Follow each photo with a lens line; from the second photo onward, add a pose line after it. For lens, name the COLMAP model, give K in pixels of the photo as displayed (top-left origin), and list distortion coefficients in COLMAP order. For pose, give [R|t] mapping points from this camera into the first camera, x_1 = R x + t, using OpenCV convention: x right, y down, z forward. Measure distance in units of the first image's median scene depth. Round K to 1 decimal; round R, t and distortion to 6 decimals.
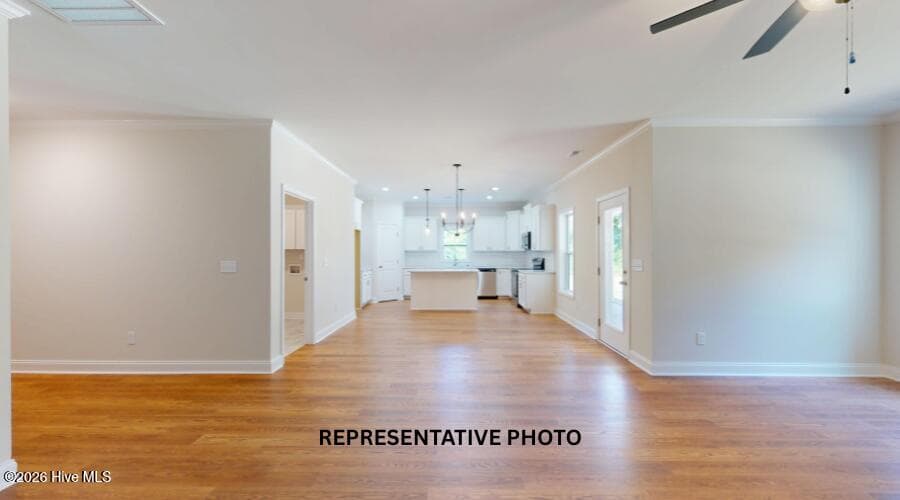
lens RADIAL K [[320.7, 0, 444.8], [0, 320.7, 252.4], [0, 0, 1]] dist [-0.007445, -0.000012]
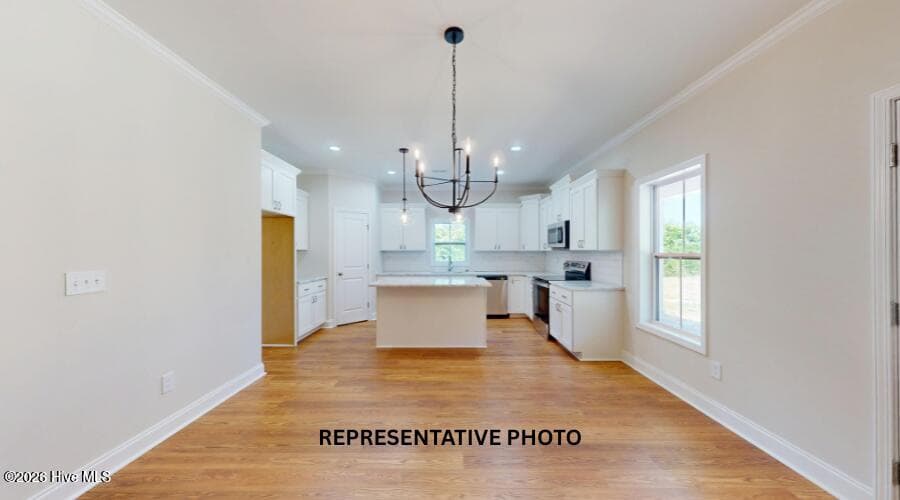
lens RADIAL K [[296.1, 0, 451.3], [0, 296.1, 251.3], [0, 0, 1]] dist [0.000696, 0.000027]
pose [[0.999388, 0.001138, 0.034955, 0.015912], [-0.000999, 0.999992, -0.003995, -0.001276], [-0.034959, 0.003958, 0.999381, 0.437012]]
